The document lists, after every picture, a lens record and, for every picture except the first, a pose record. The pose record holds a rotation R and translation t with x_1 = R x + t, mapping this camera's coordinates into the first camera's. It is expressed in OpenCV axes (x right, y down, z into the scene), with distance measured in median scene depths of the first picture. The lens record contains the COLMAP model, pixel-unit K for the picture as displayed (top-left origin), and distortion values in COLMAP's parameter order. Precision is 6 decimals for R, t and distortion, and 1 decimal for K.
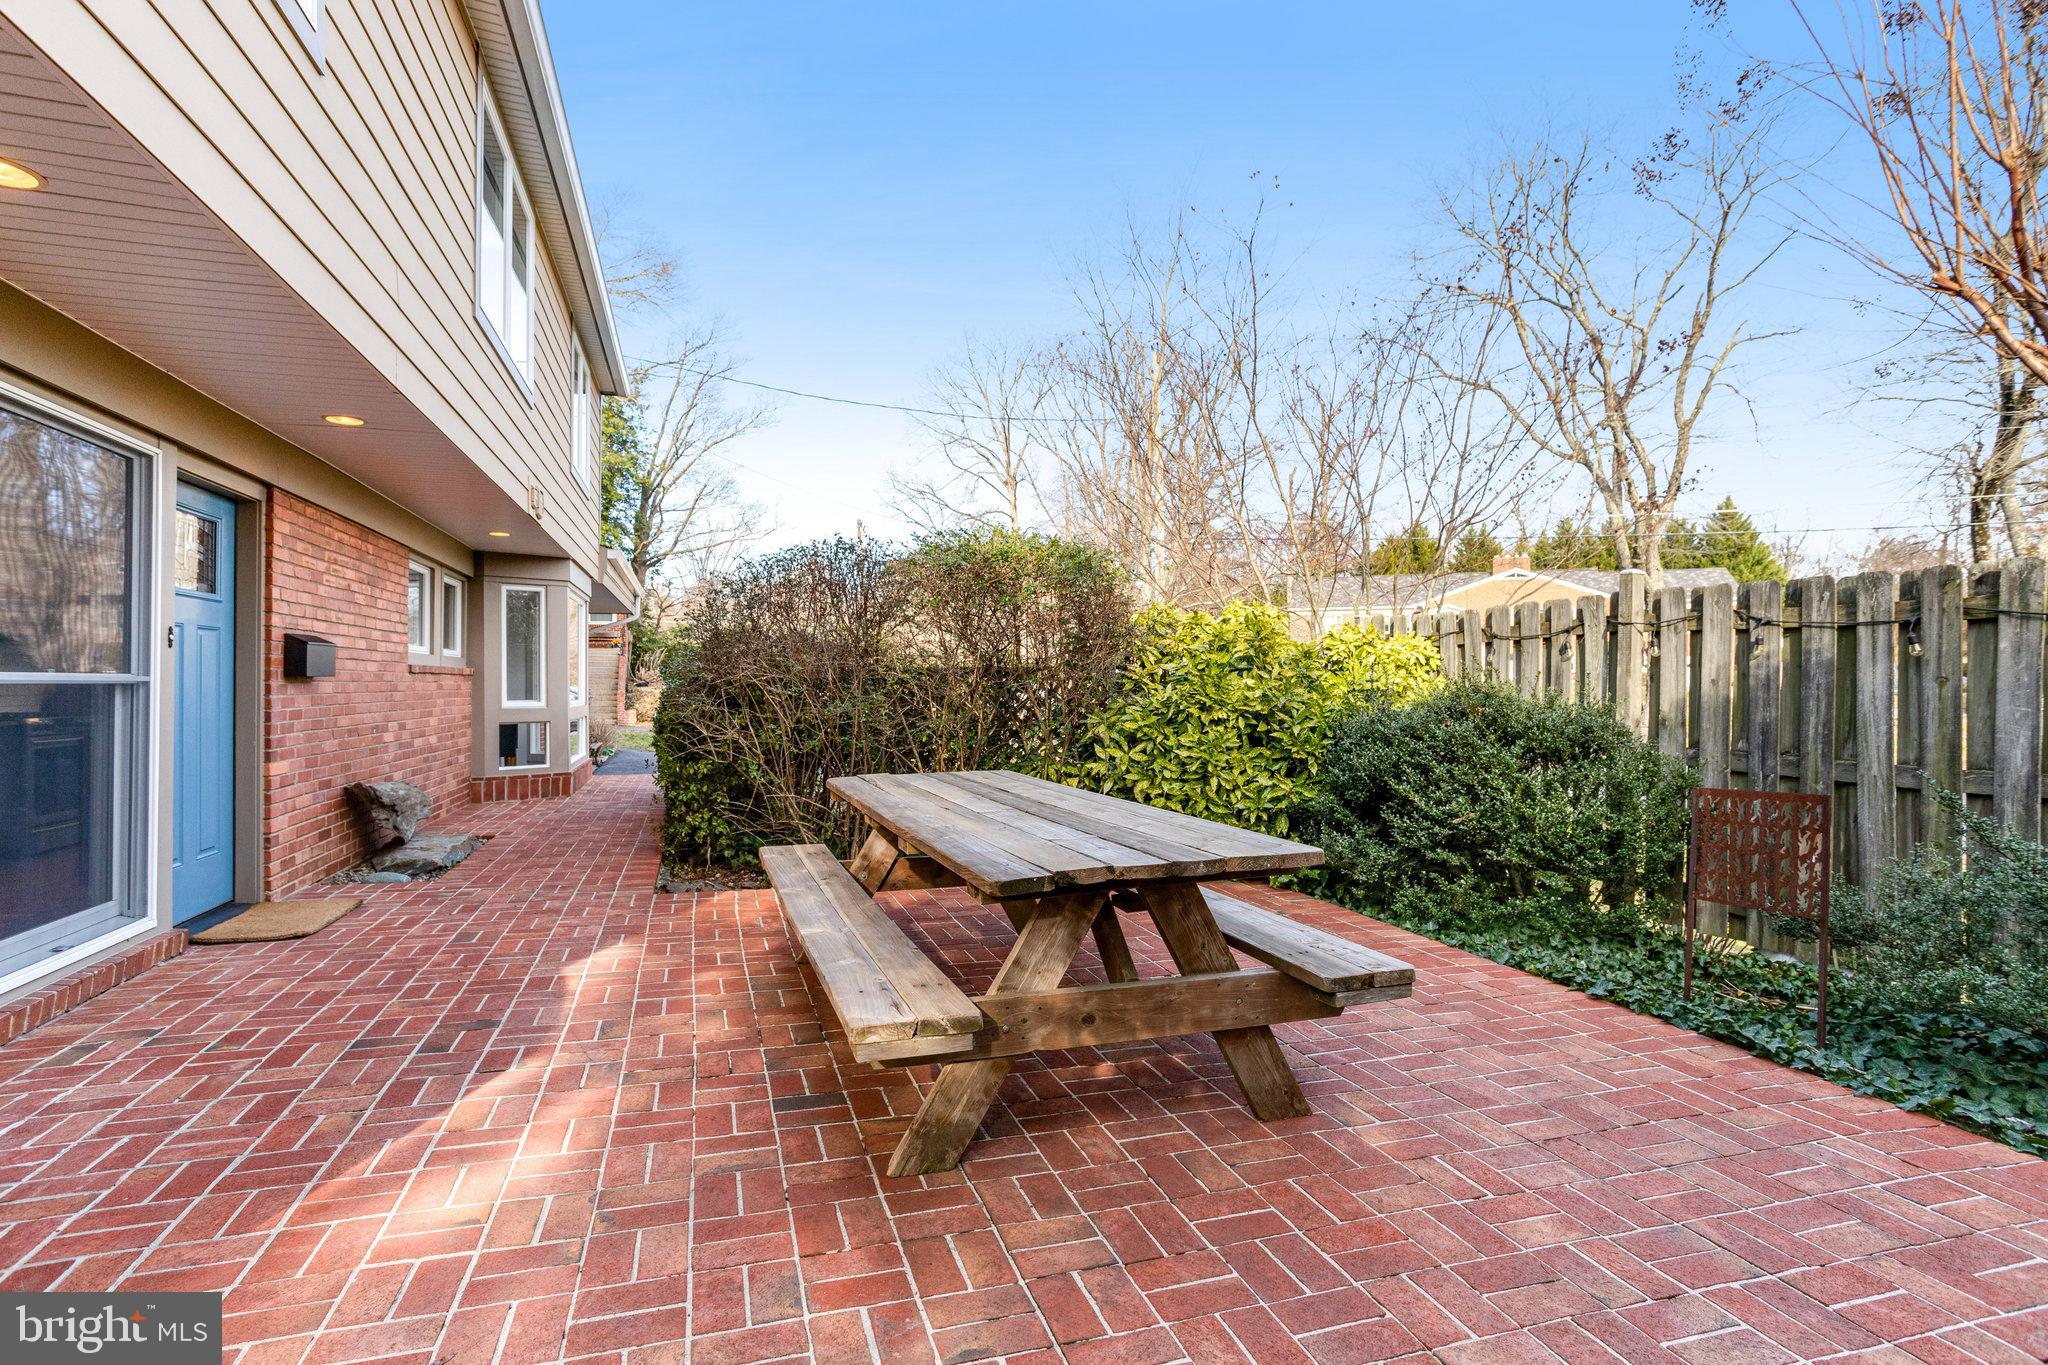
lens RADIAL K [[1051.4, 0, 1021.9], [0, 1051.4, 685.1], [0, 0, 1]] dist [0.006325, 0.002922]
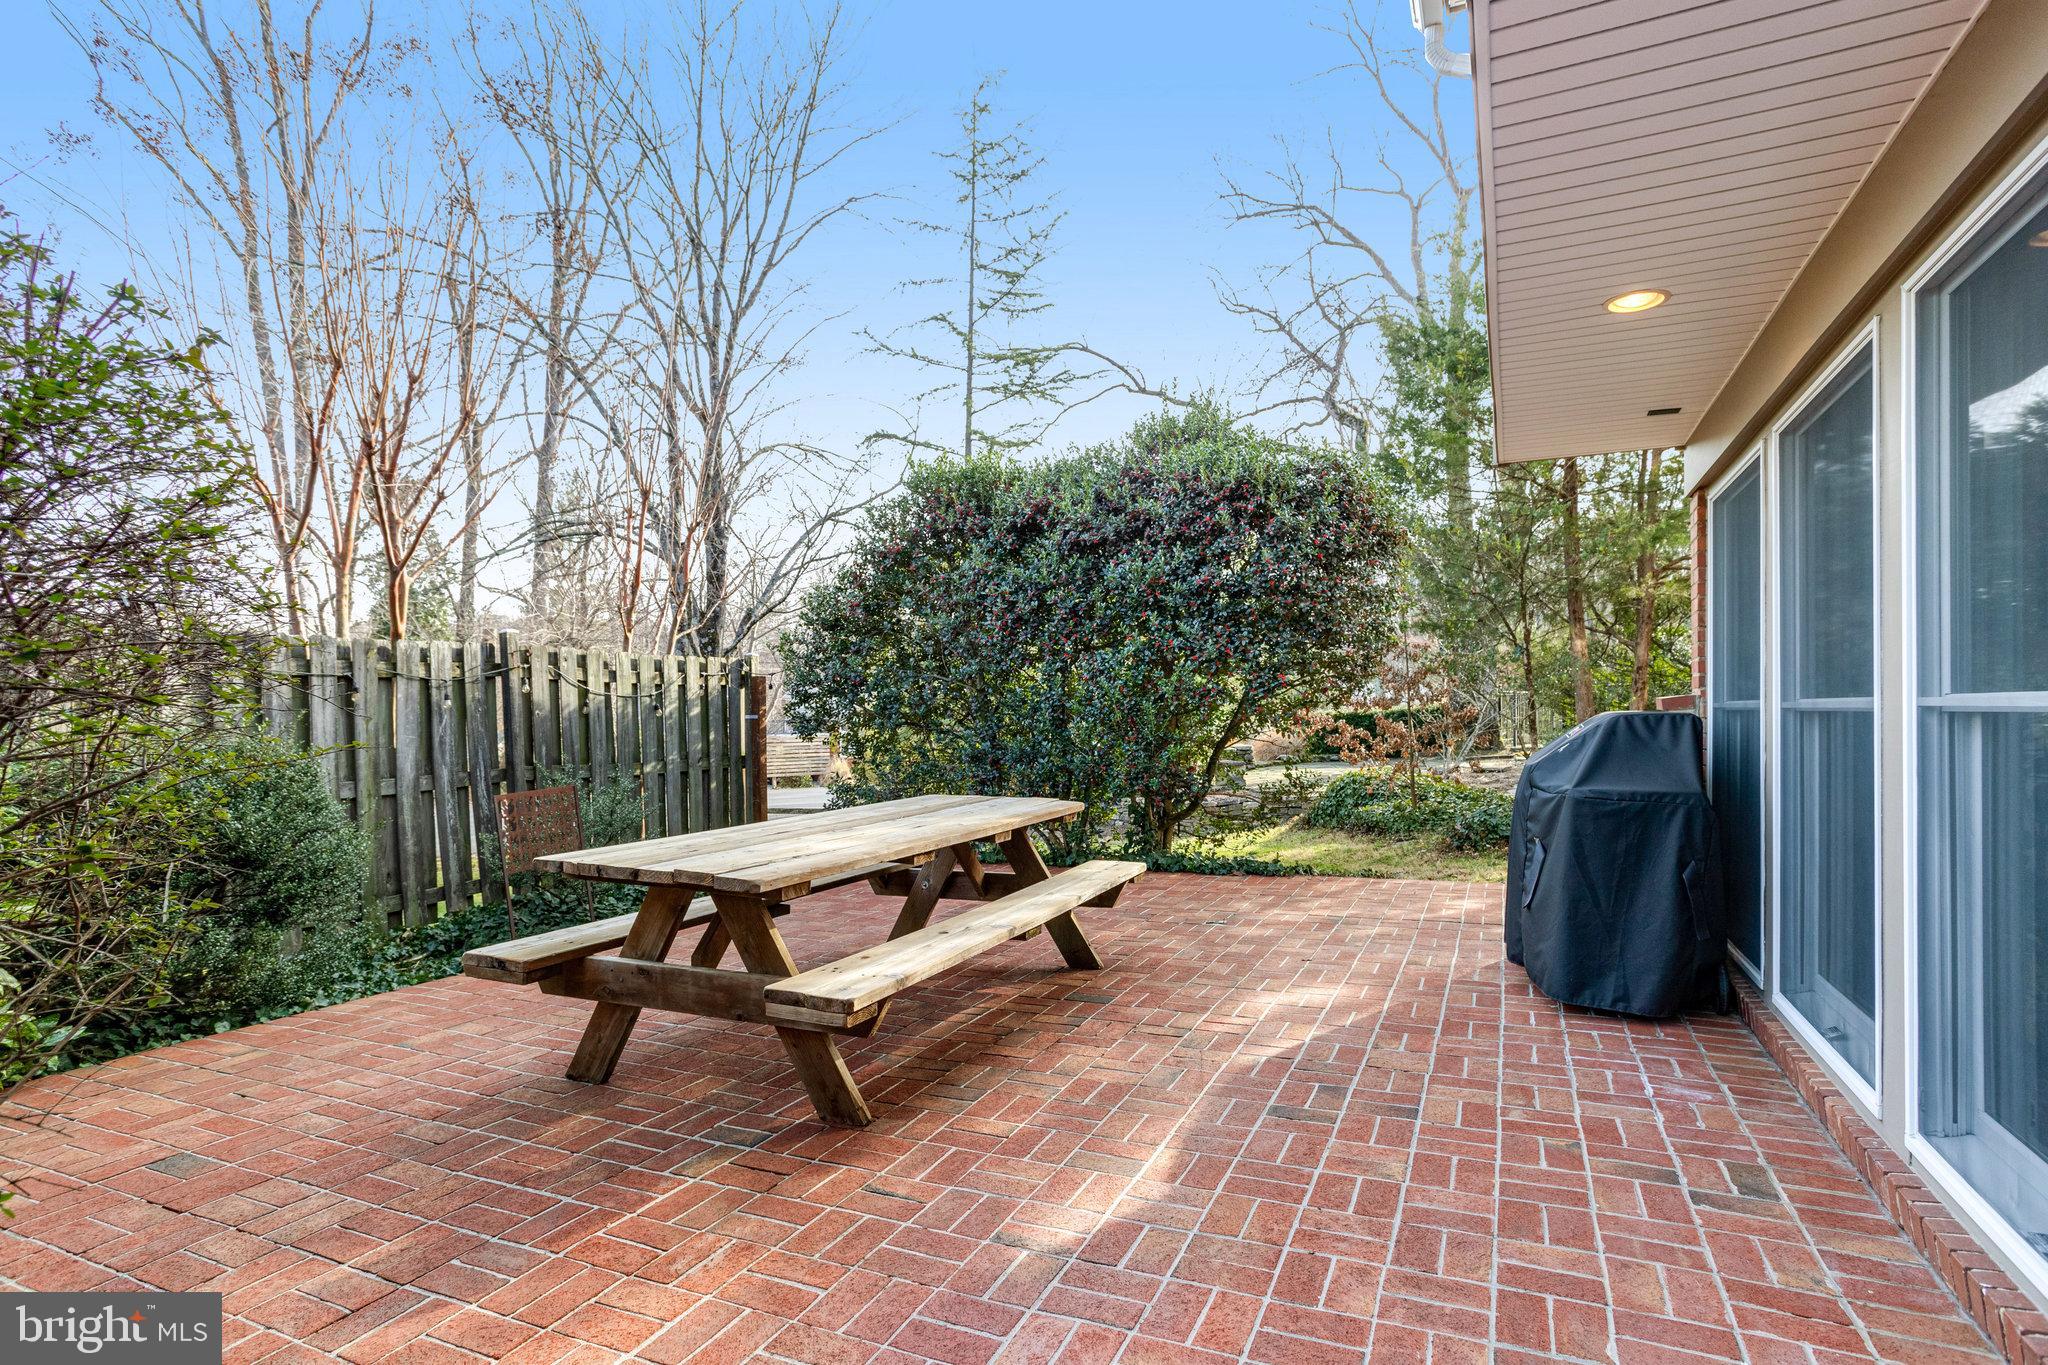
lens RADIAL K [[1051.4, 0, 1021.2], [0, 1051.4, 688.5], [0, 0, 1]] dist [0.006325, 0.002922]
pose [[-0.743206, 0.020707, 0.668742, -0.953090], [0.004767, 0.999659, -0.025656, -0.005658], [-0.669046, -0.015880, -0.743052, 1.829456]]
